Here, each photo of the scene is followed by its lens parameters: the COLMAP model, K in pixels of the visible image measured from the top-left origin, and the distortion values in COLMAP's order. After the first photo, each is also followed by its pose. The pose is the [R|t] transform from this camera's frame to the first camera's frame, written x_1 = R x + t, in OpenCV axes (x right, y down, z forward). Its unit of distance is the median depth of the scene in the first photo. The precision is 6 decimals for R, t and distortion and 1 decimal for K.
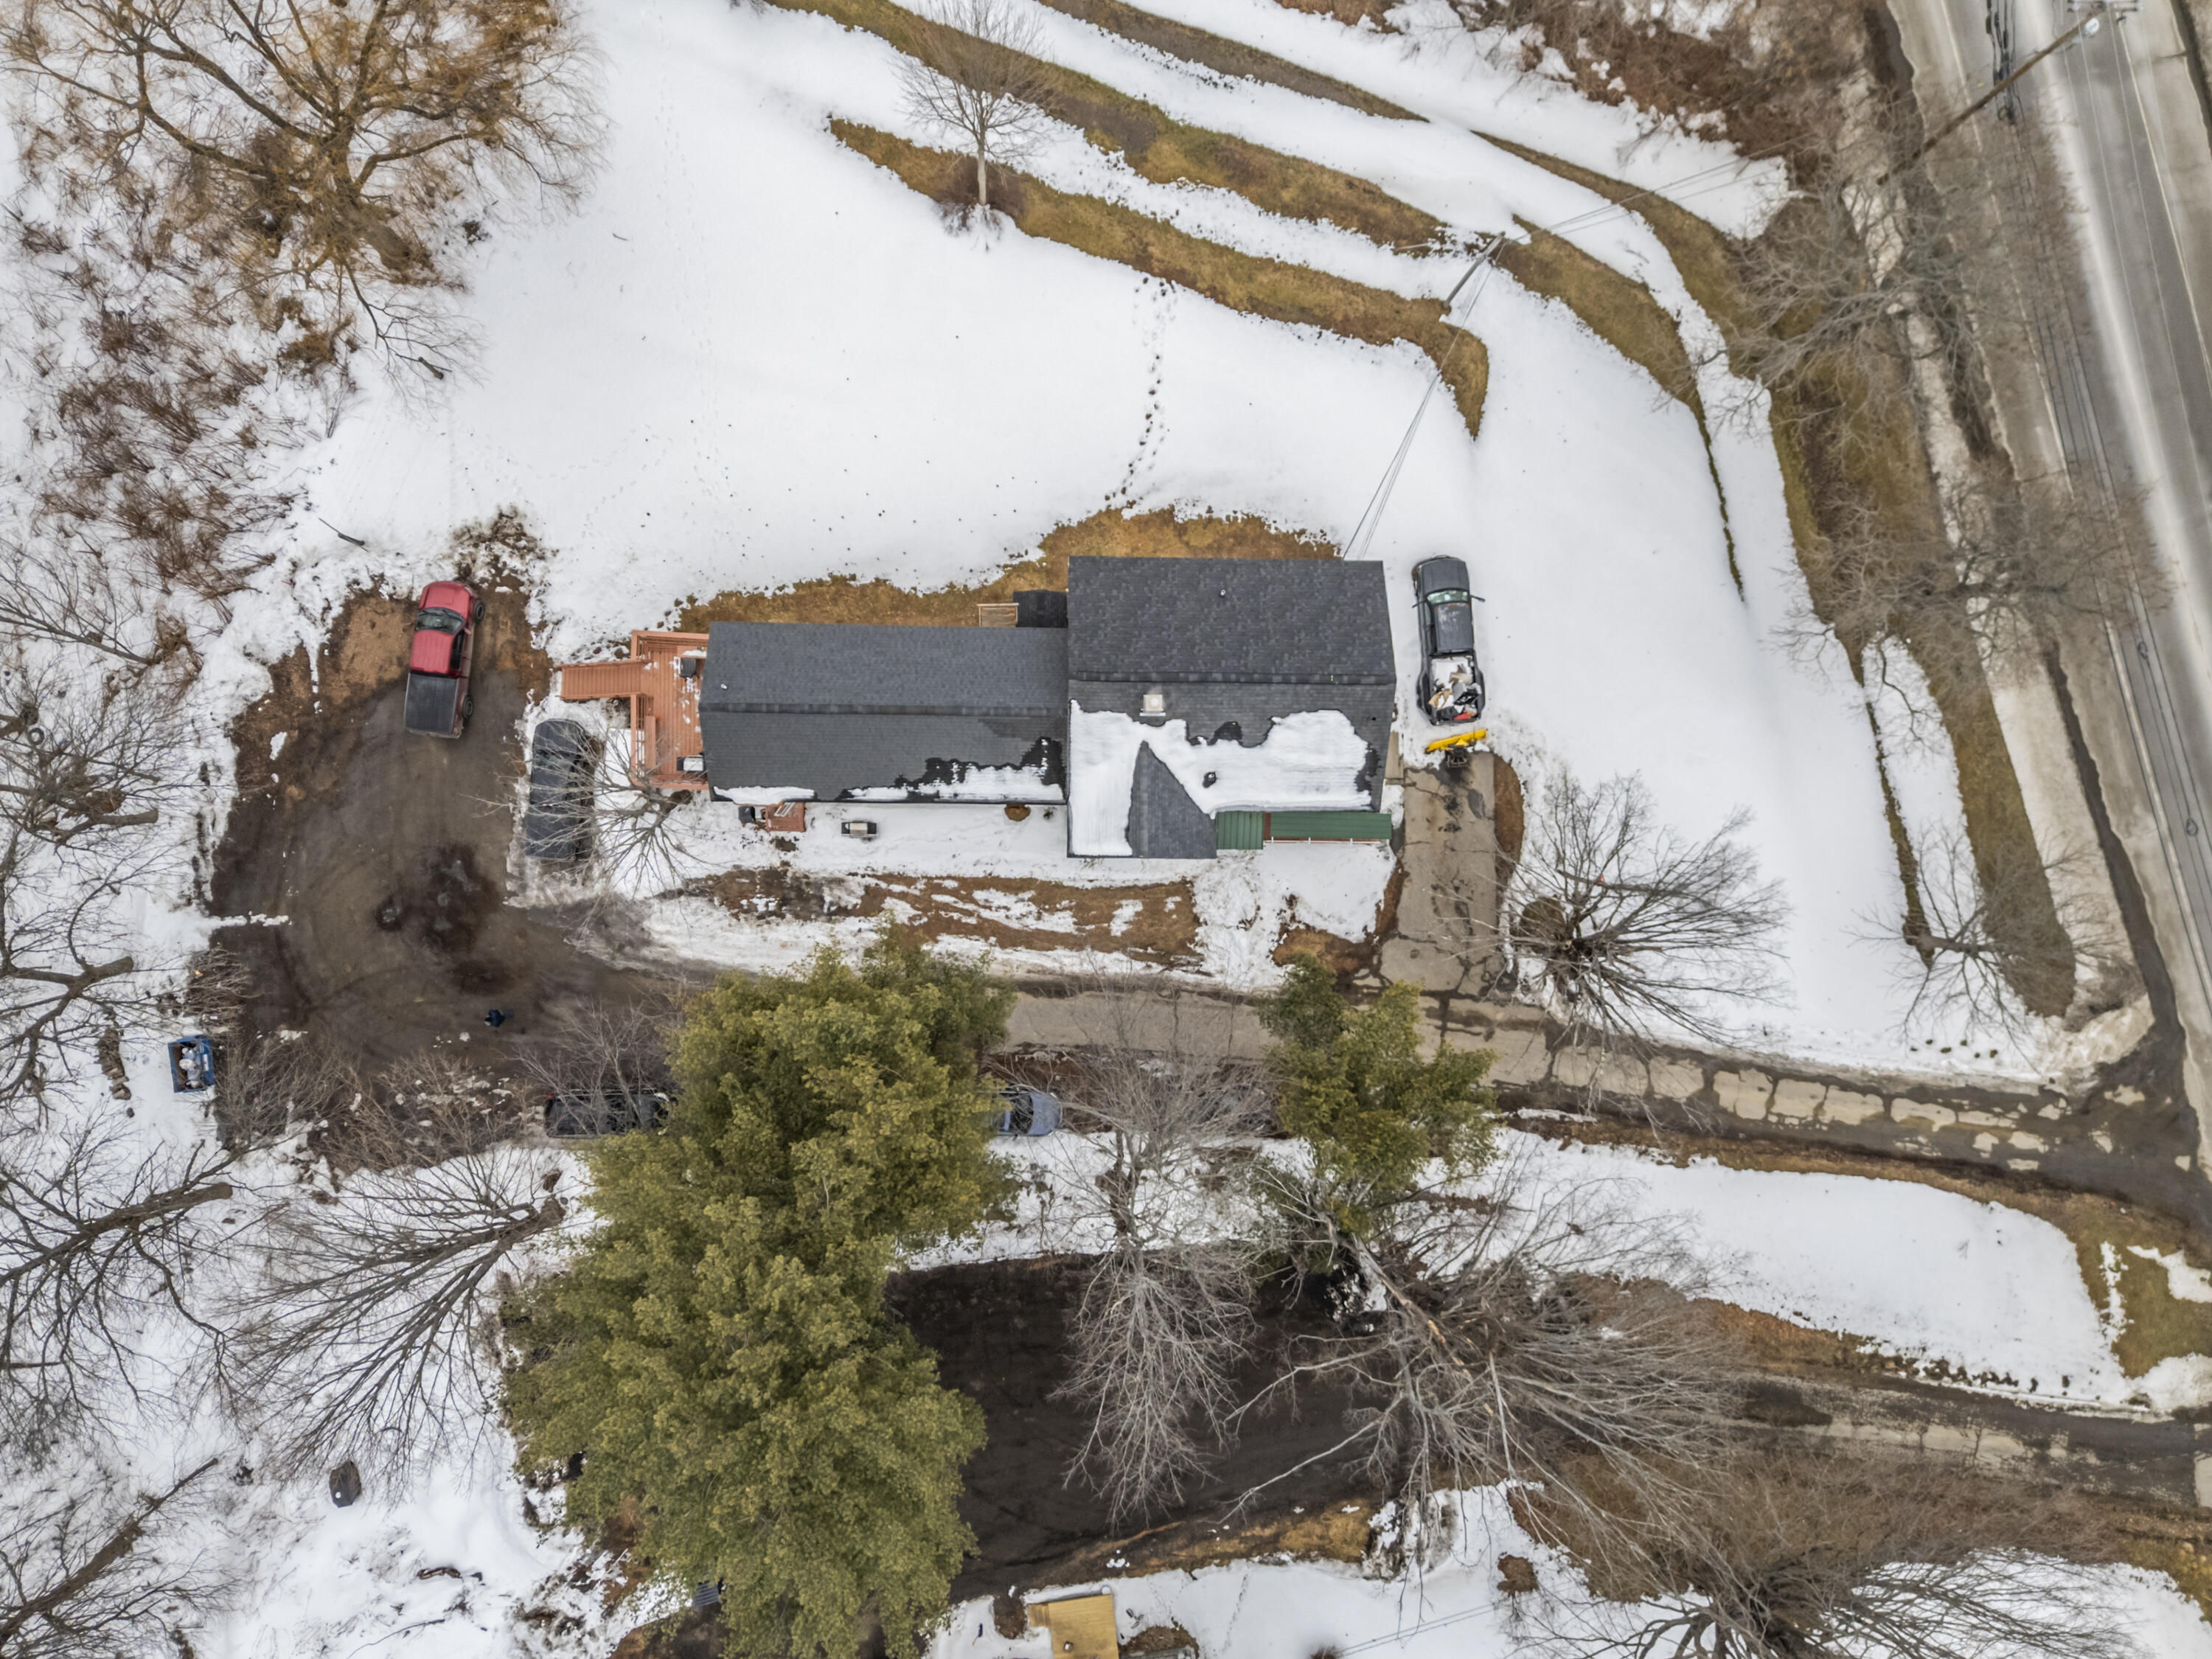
lens RADIAL K [[1627.2, 0, 1101.5], [0, 1627.2, 835.4], [0, 0, 1]] dist [0.052128, -0.041882]
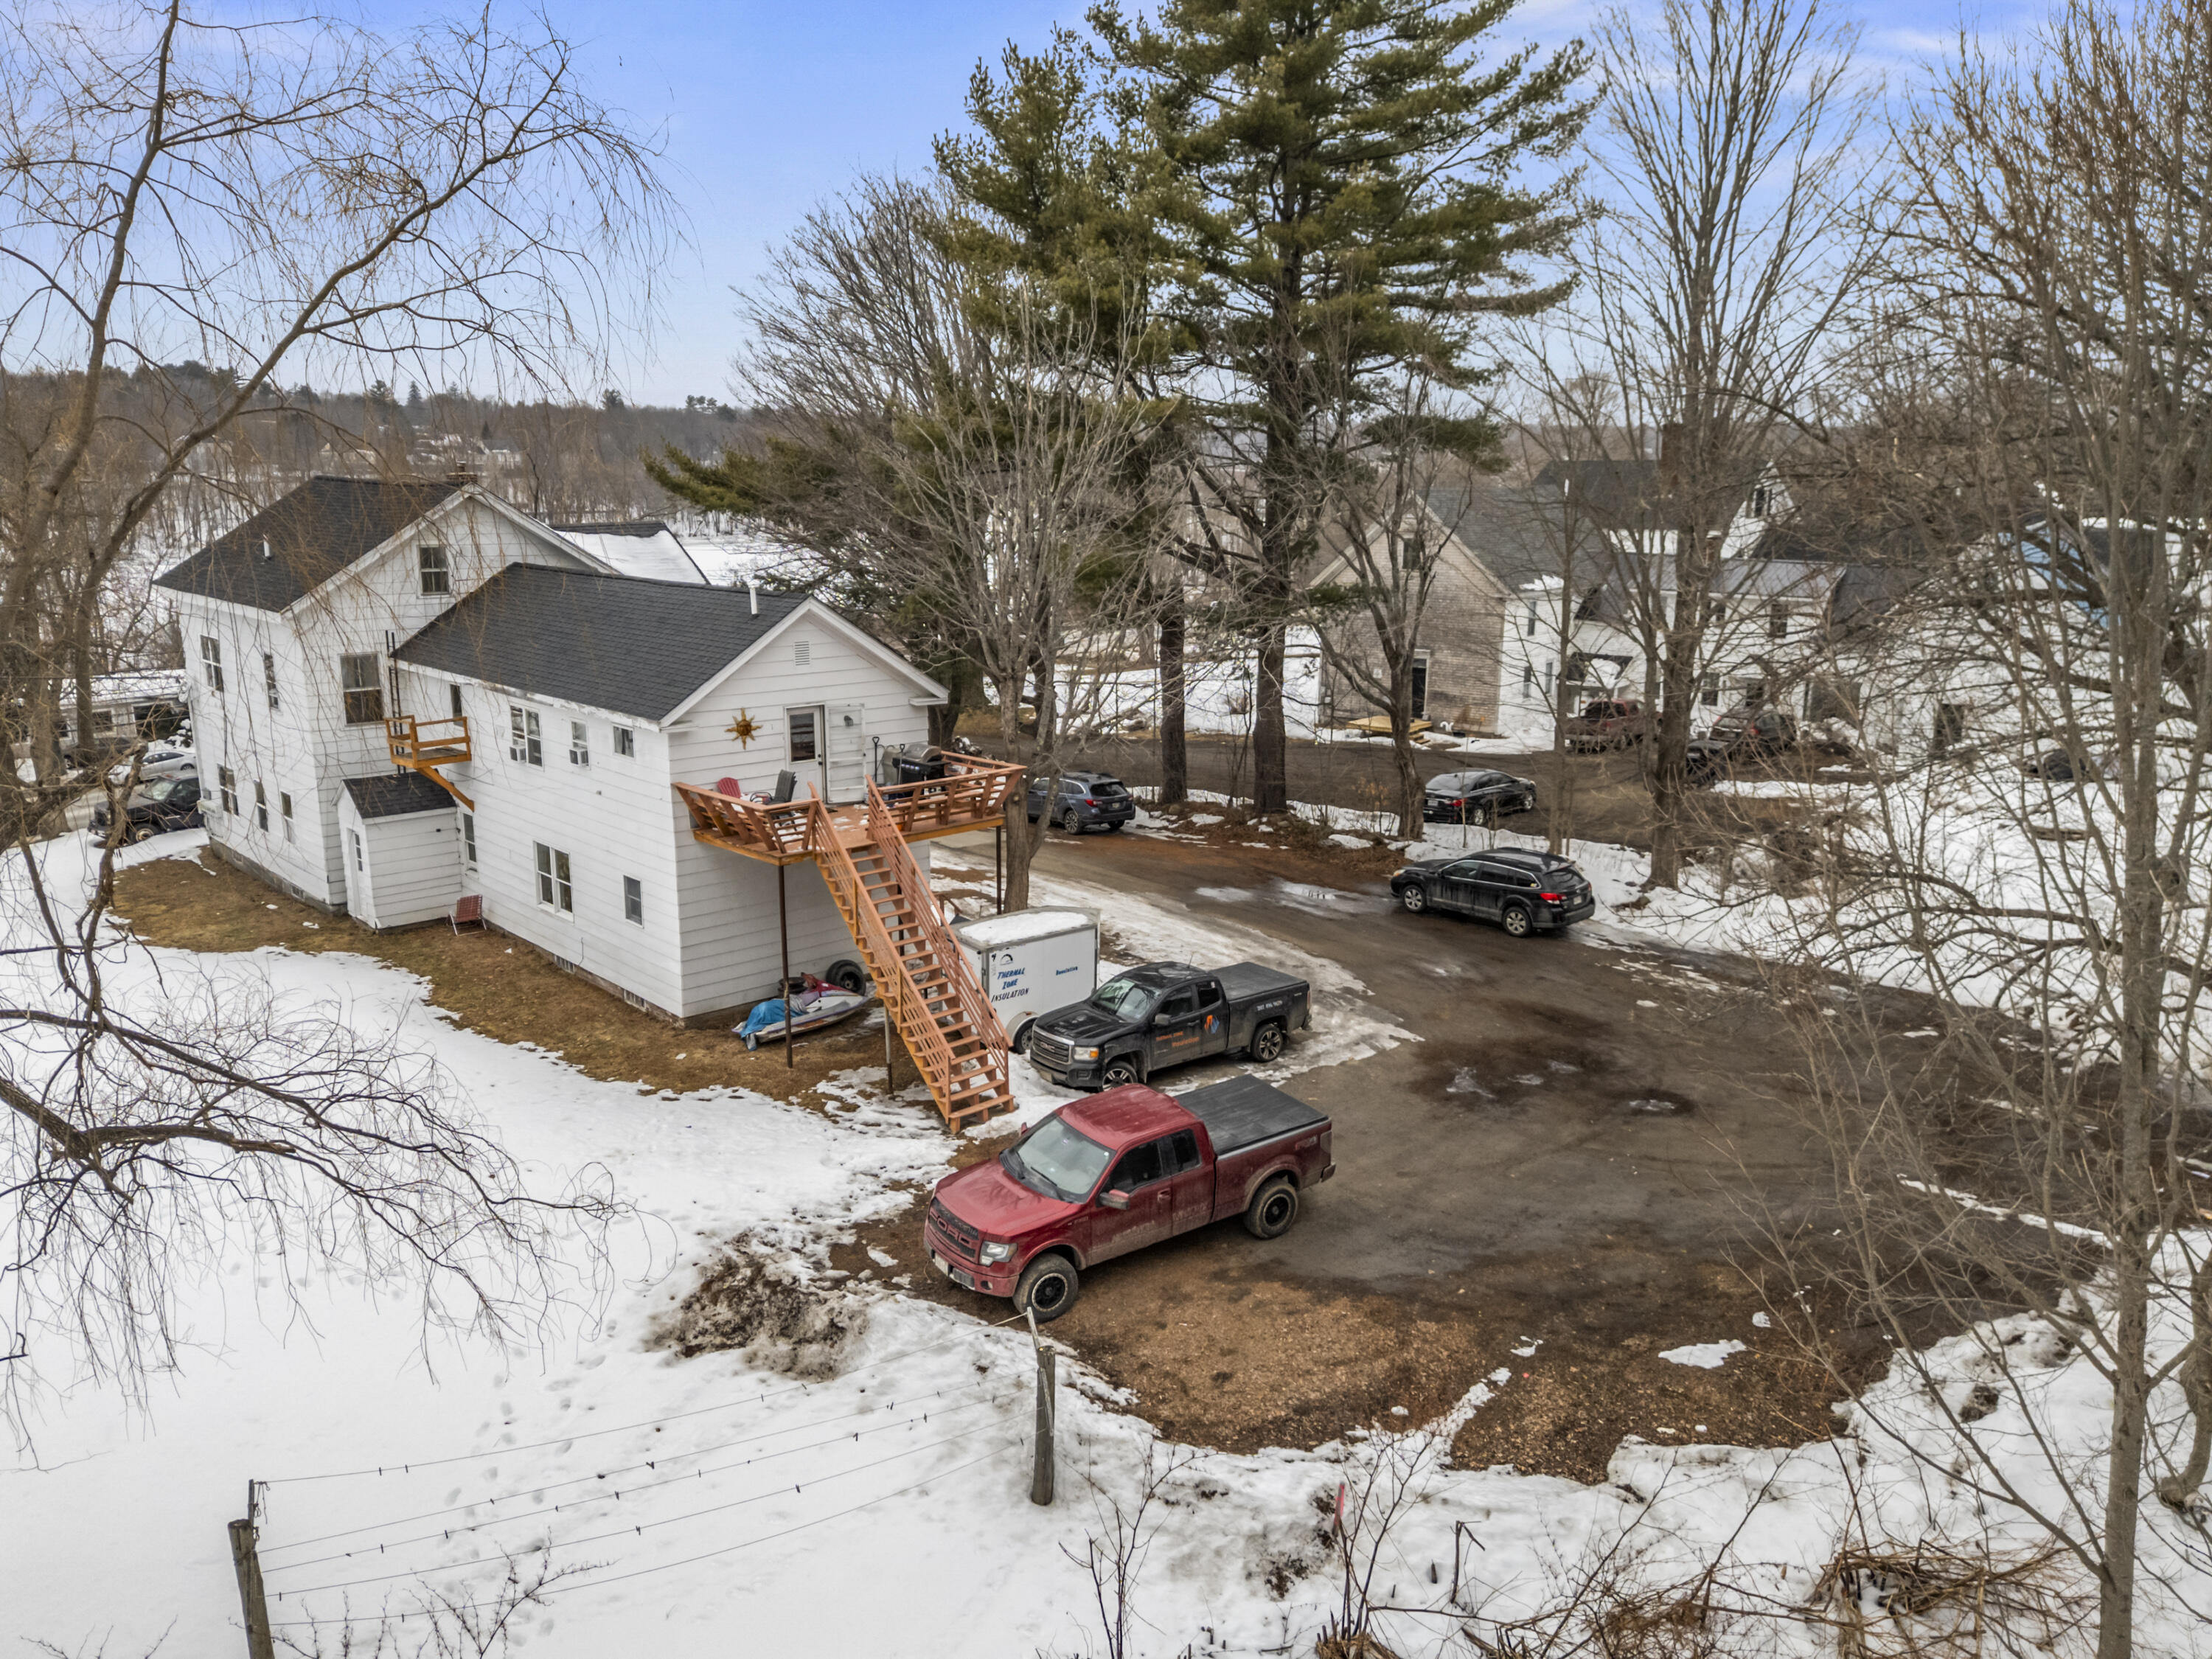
lens RADIAL K [[1627.2, 0, 1107.8], [0, 1627.2, 828.1], [0, 0, 1]] dist [0.052128, -0.041882]
pose [[-0.681246, -0.180958, 0.709336, -0.599934], [0.732031, -0.160603, 0.662071, -0.315171], [-0.005885, 0.970289, 0.241877, 0.790902]]
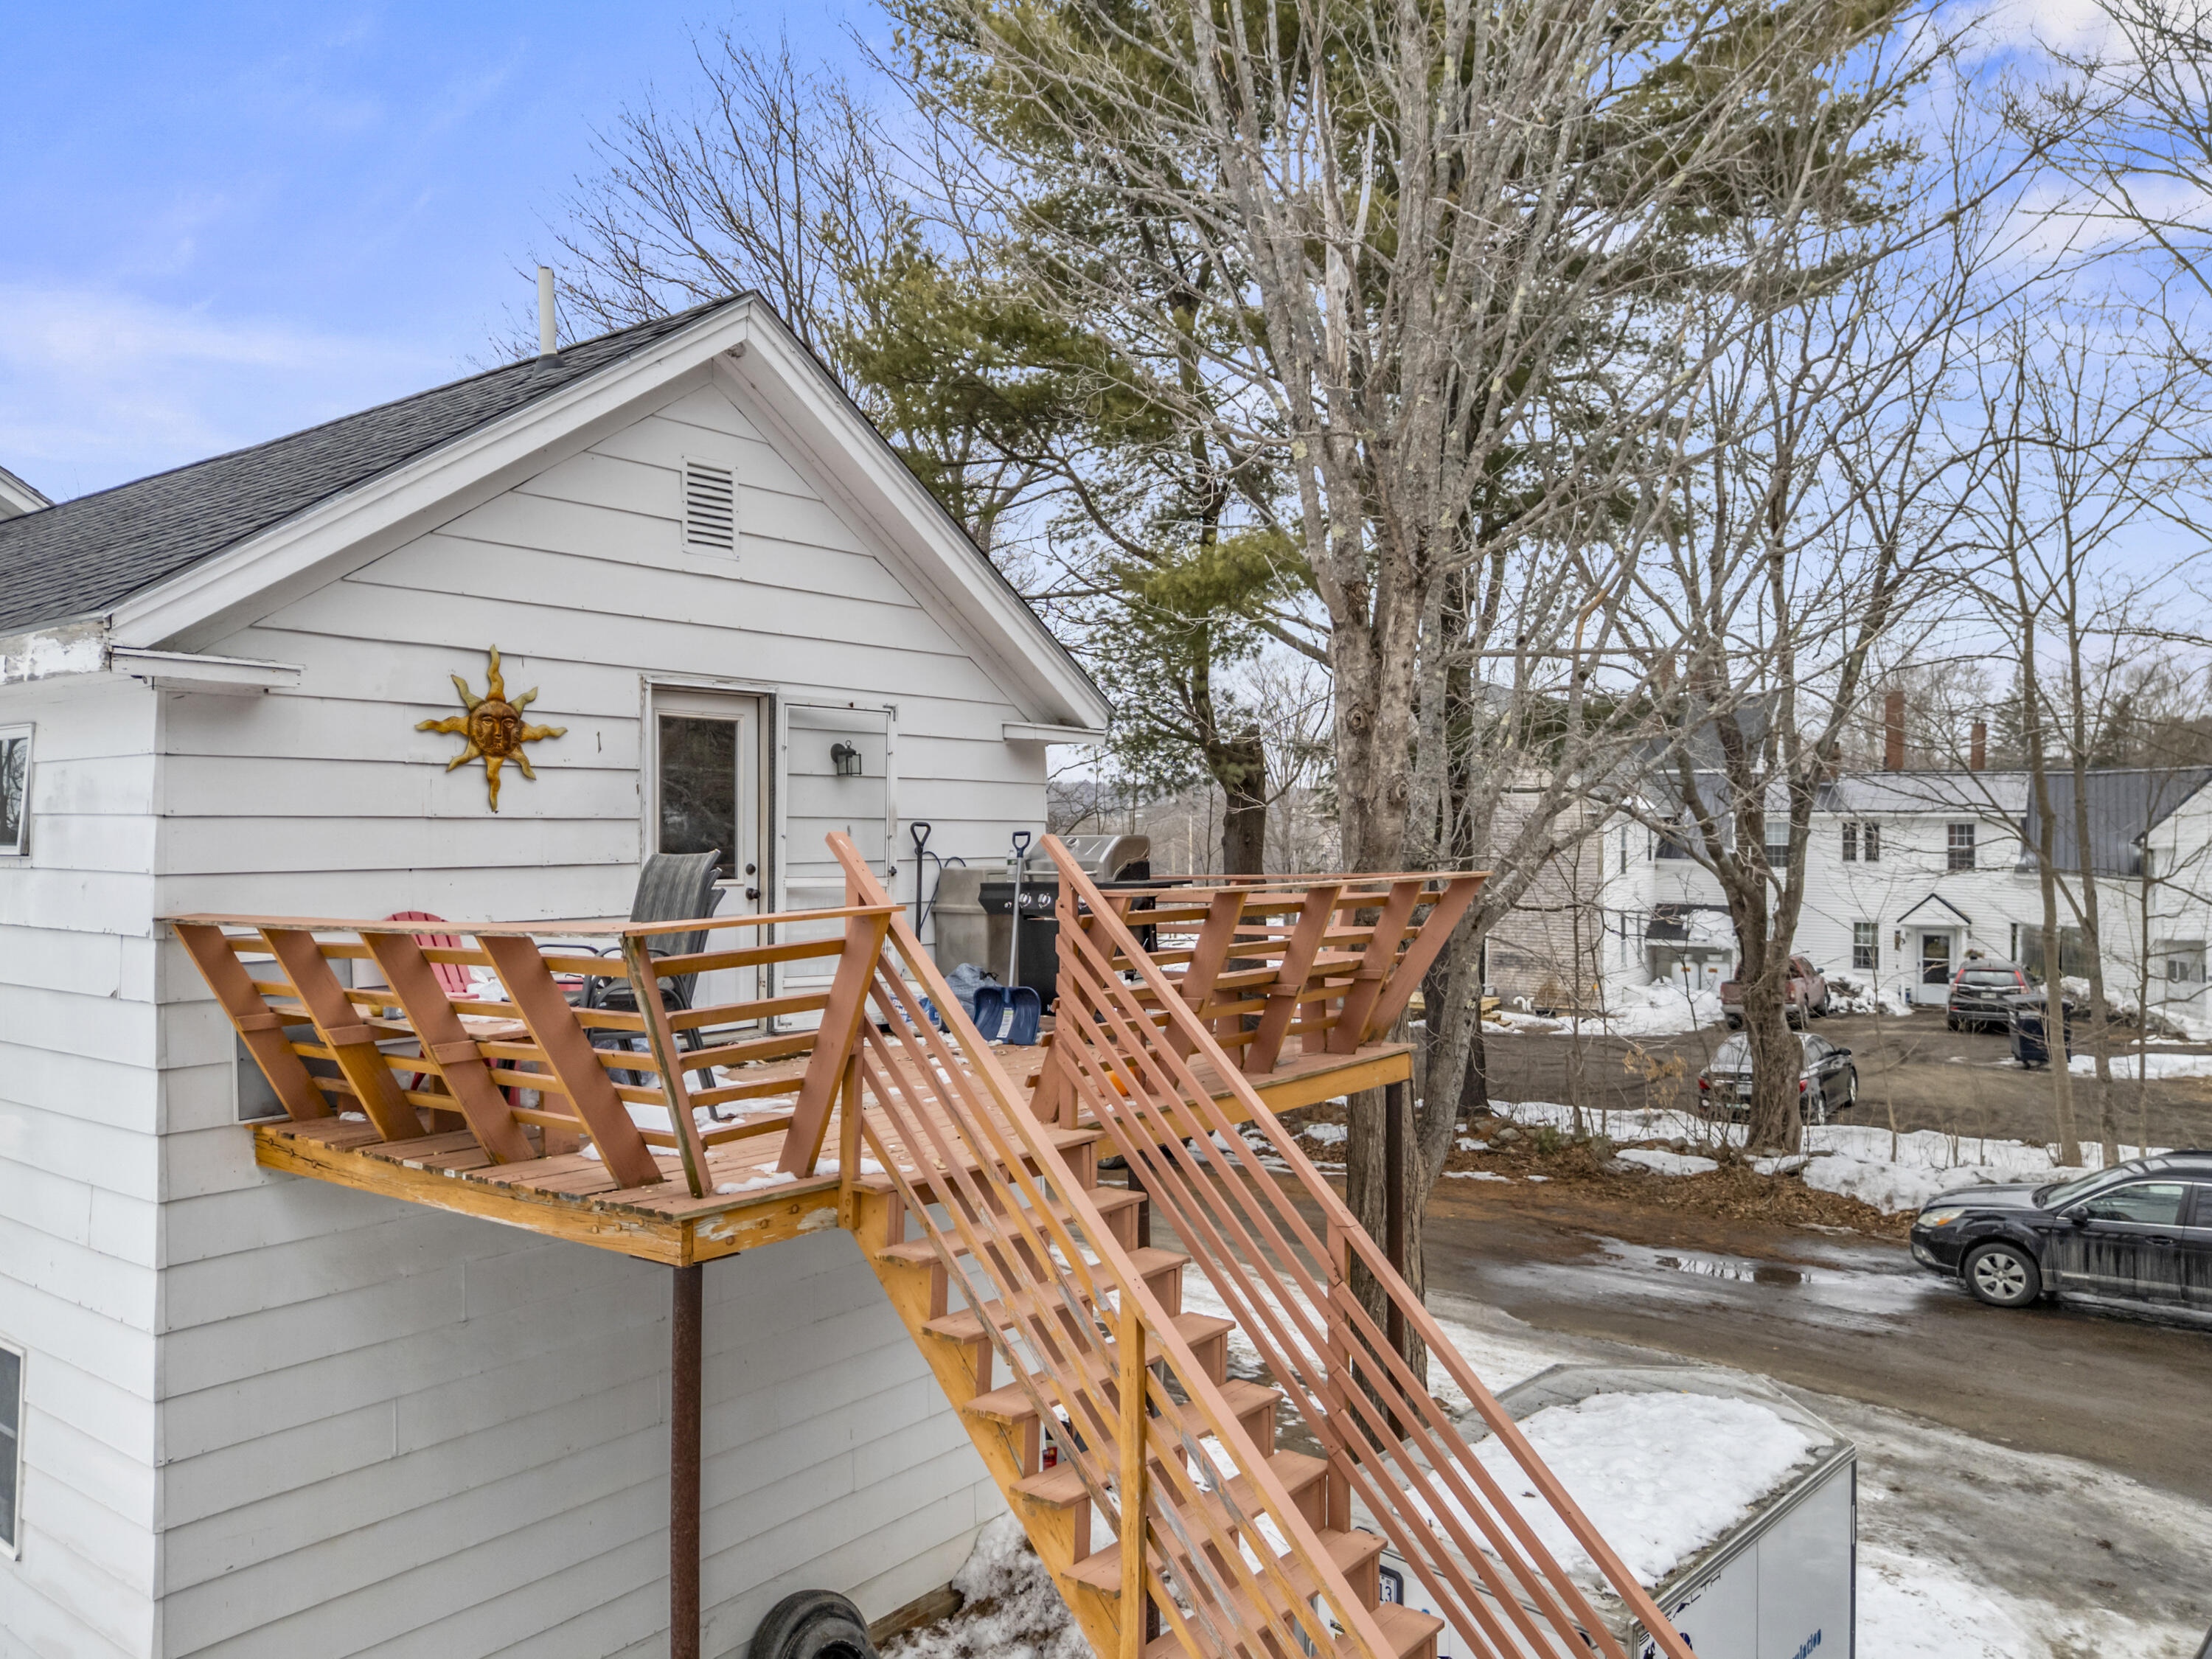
lens RADIAL K [[1627.2, 0, 1086.9], [0, 1627.2, 831.0], [0, 0, 1]] dist [0.052128, -0.041882]
pose [[-0.789301, -0.018809, 0.613718, -0.311727], [0.613981, -0.015084, 0.789177, -0.152081], [-0.005586, 0.999709, 0.023454, 0.878857]]
